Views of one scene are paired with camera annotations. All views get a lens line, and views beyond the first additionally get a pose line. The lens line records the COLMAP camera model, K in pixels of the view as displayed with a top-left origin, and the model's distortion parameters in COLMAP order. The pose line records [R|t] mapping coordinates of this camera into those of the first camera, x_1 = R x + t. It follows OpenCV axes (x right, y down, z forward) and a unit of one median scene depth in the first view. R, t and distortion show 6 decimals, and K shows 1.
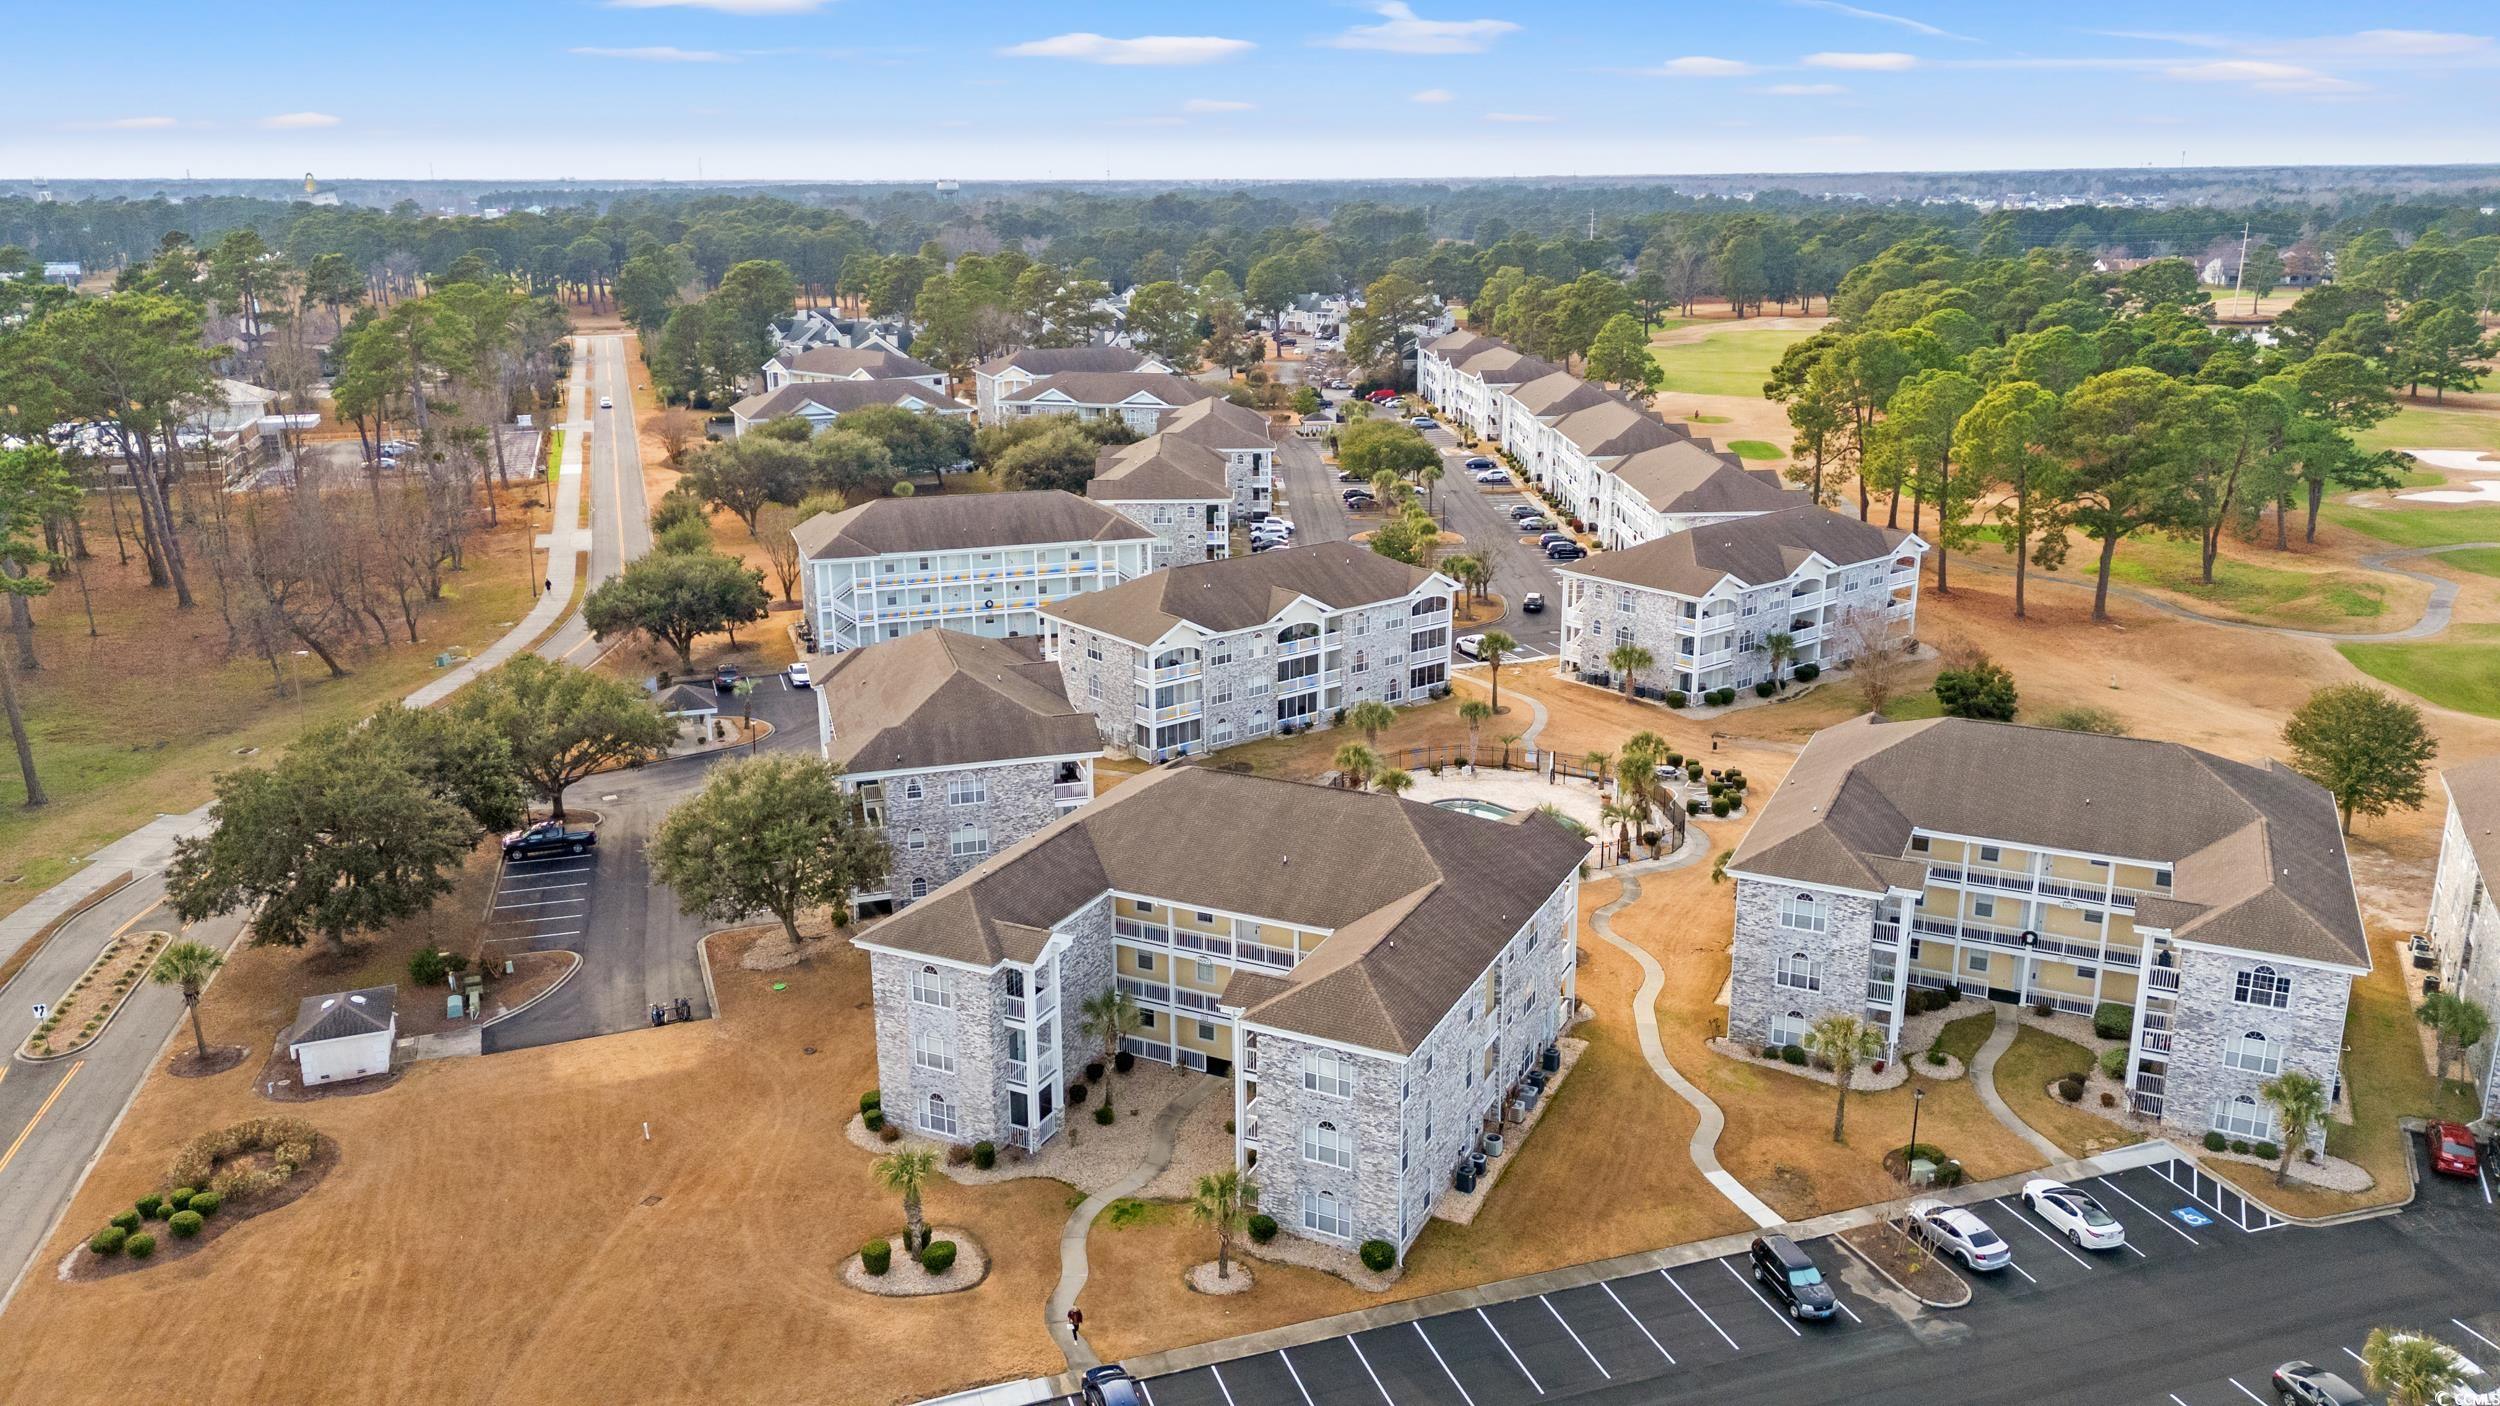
lens RADIAL K [[1829.9, 0, 1250.8], [0, 1829.9, 711.9], [0, 0, 1]] dist [0.109151, -0.152894]
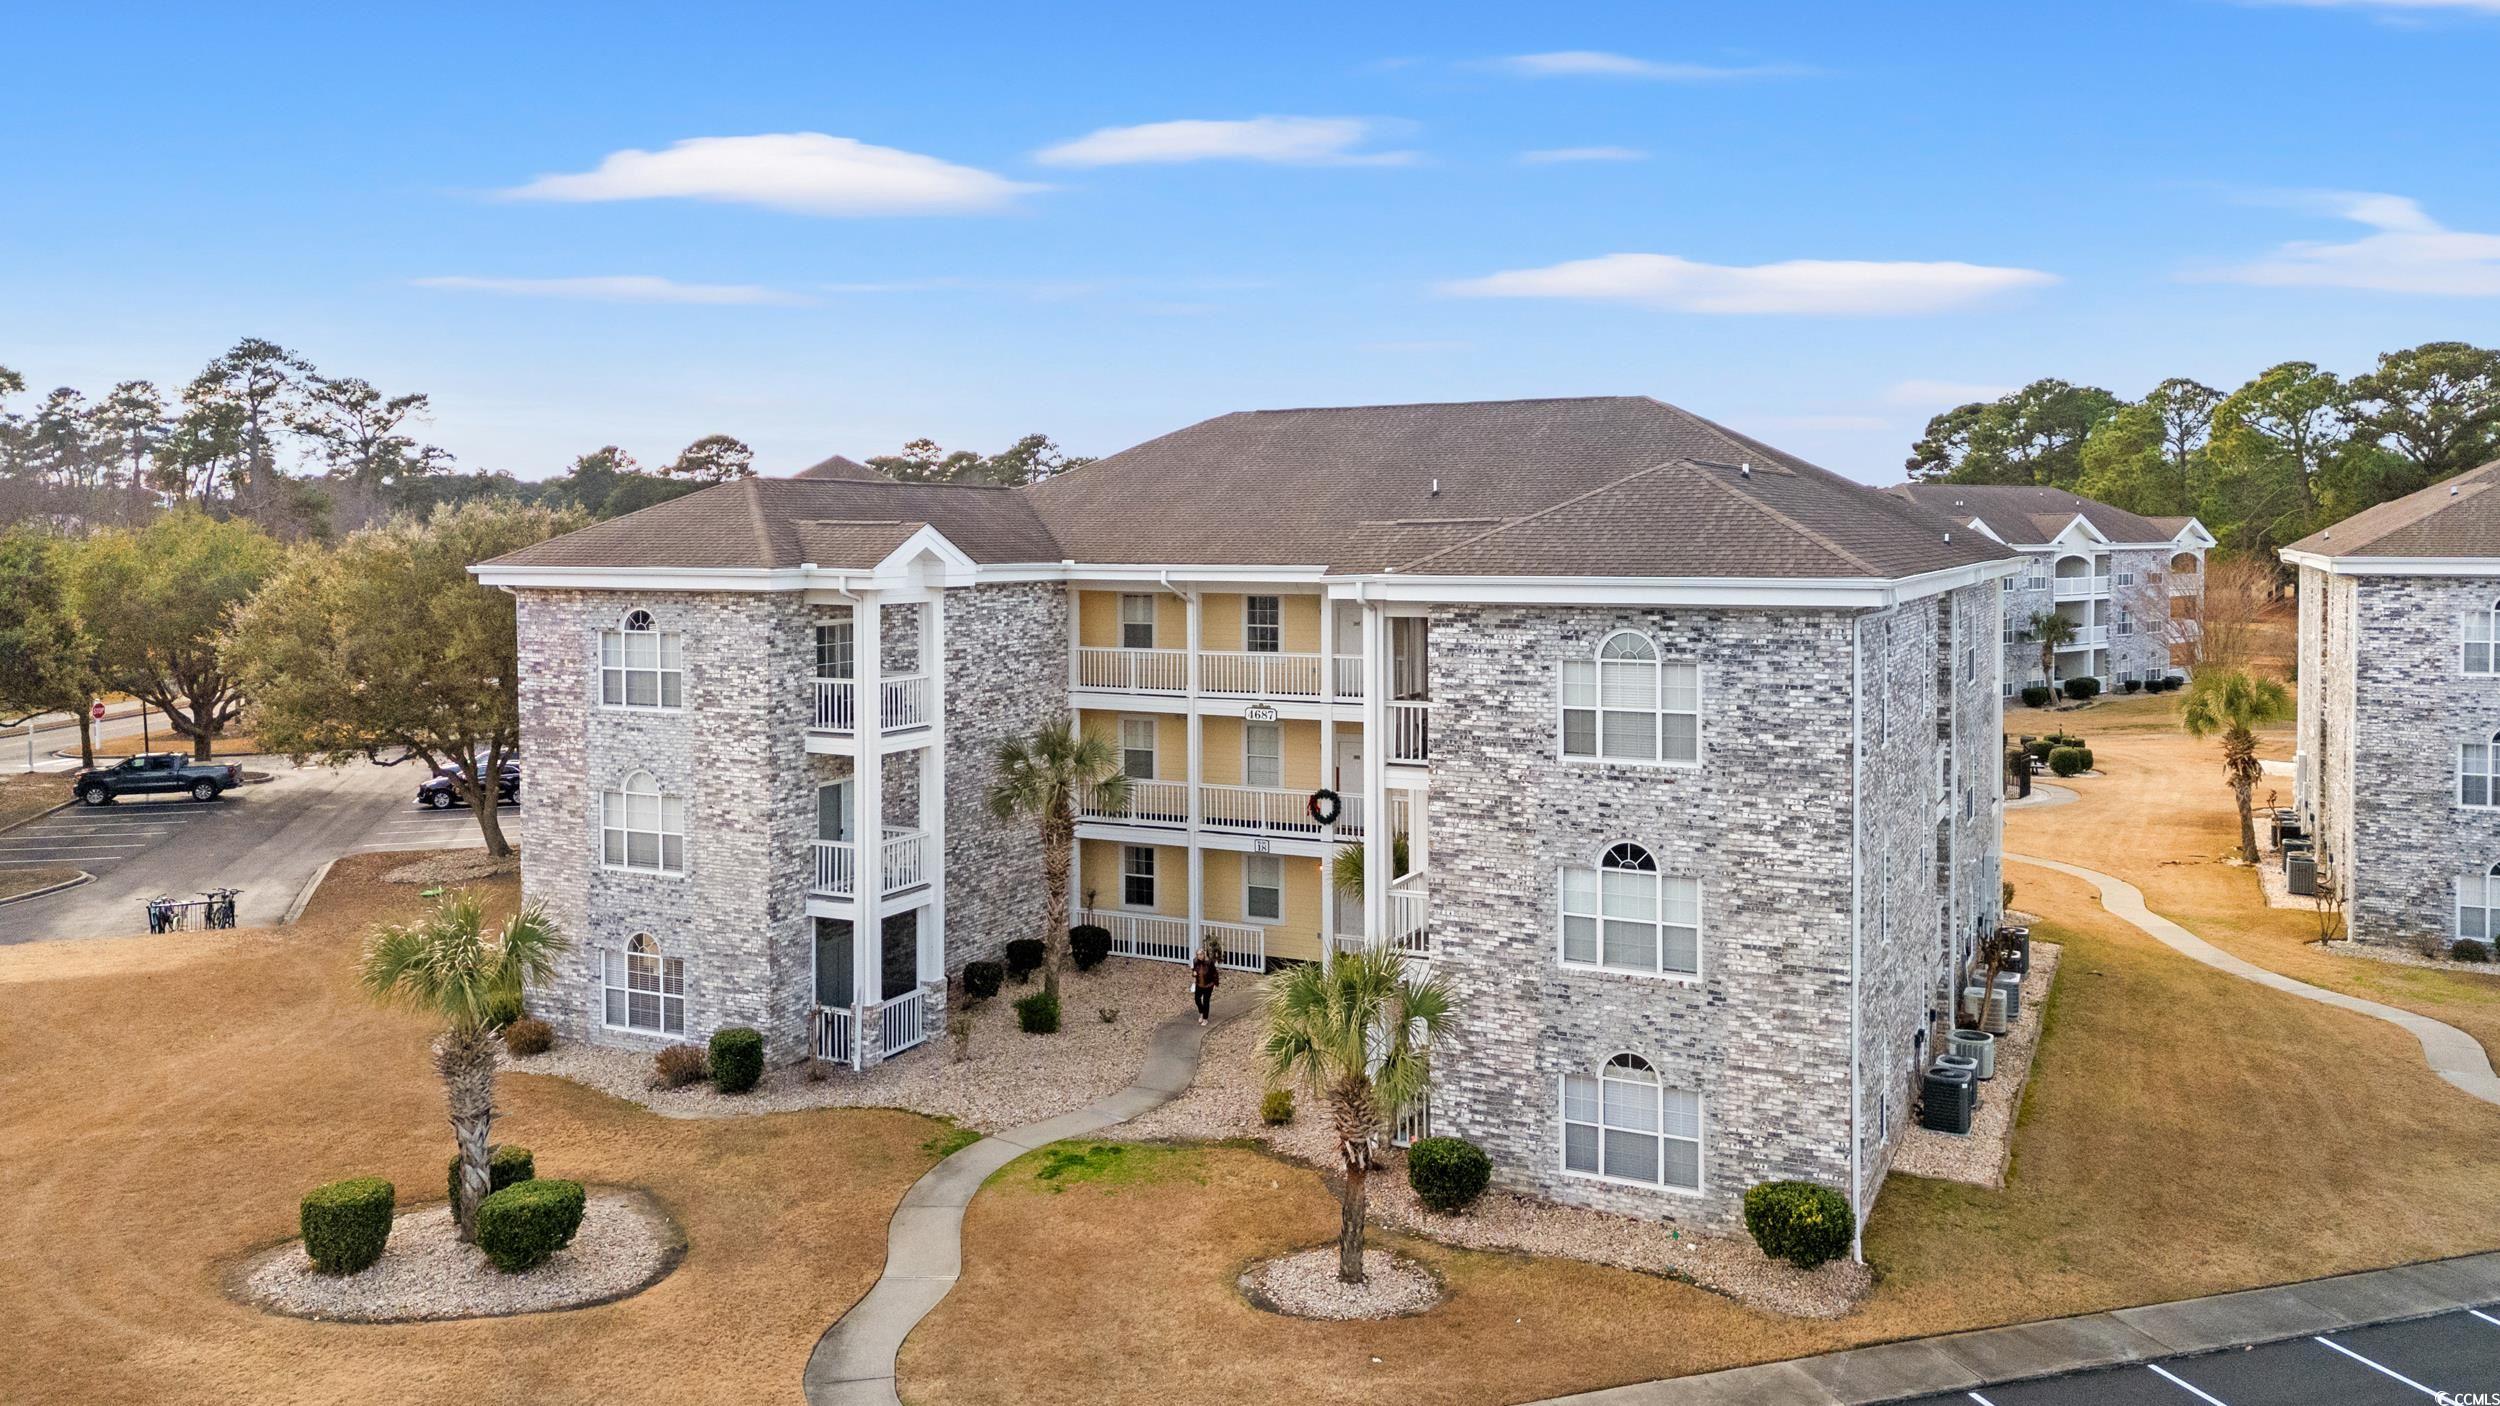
lens RADIAL K [[1866.8, 0, 1246.8], [0, 1866.8, 606.5], [0, 0, 1]] dist [0.094141, -0.102073]
pose [[0.999988, 0.004656, -0.001377, -0.031160], [-0.004851, 0.970357, -0.241627, 0.243097], [0.000211, 0.241631, 0.970368, 0.568575]]
